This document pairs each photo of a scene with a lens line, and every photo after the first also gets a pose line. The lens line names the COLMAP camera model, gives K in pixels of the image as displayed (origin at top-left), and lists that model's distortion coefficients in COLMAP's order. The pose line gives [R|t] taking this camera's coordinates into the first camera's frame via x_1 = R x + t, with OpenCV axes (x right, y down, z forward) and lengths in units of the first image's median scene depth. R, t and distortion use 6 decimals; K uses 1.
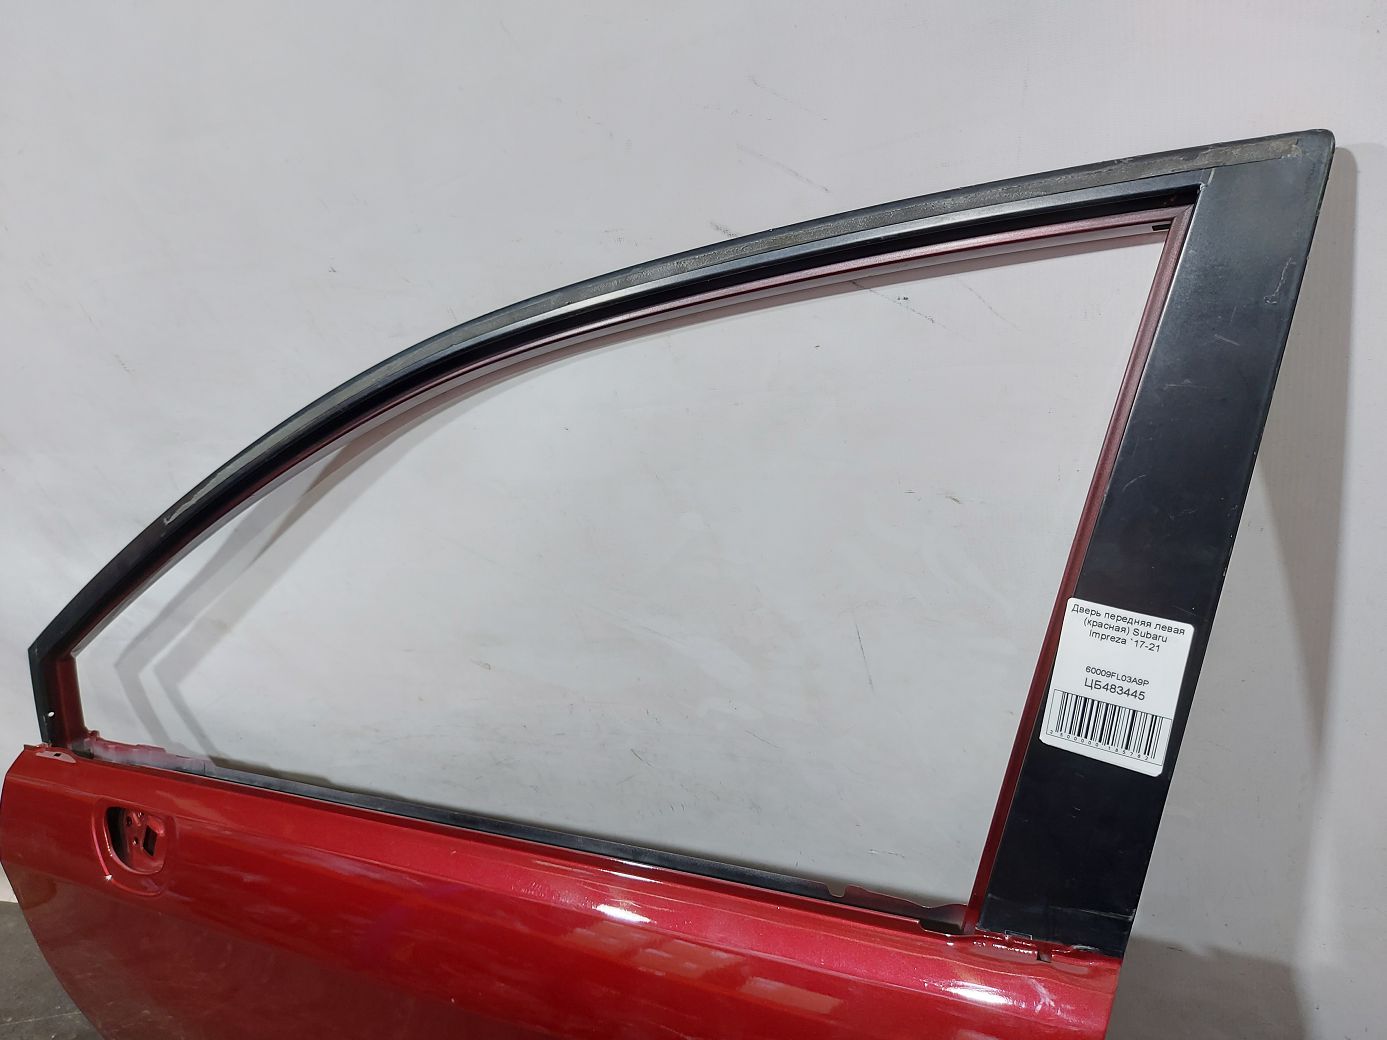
lens RADIAL K [[996.4, 0, 693.5], [0, 996.4, 520.0], [0, 0, 1]] dist [0.066129, -0.092286]
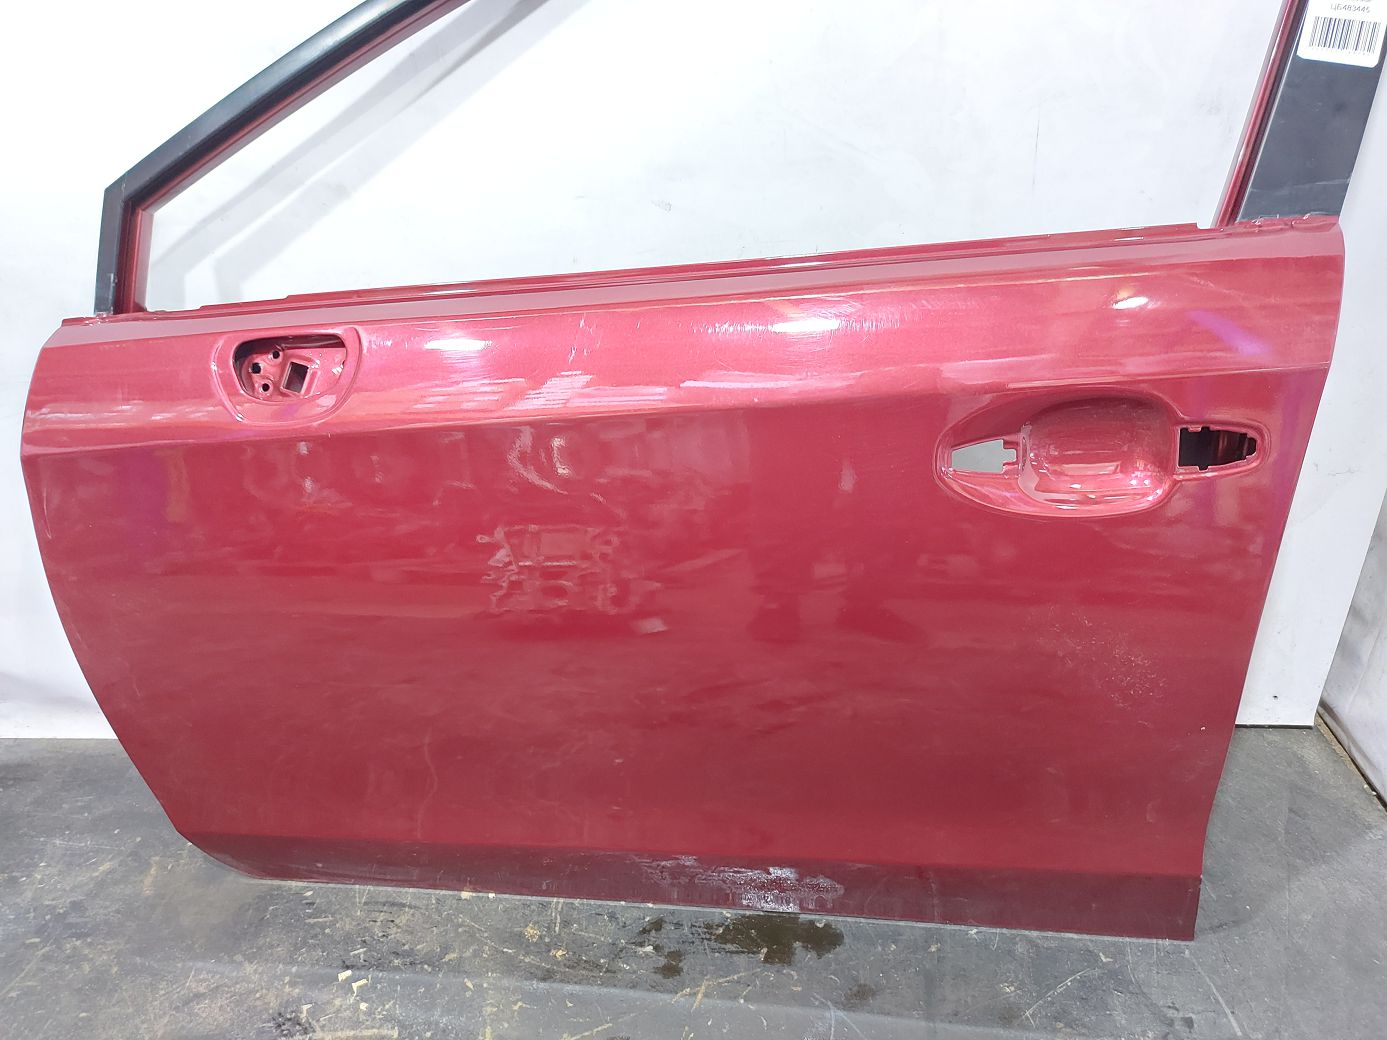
lens RADIAL K [[1030.3, 0, 693.5], [0, 1030.3, 520.0], [0, 0, 1]] dist [0.039933, -0.042917]
pose [[0.929373, 0.008997, 0.369031, -0.567142], [0.021645, 0.996655, -0.078808, 0.549928], [-0.368506, 0.081229, 0.926070, -0.011383]]
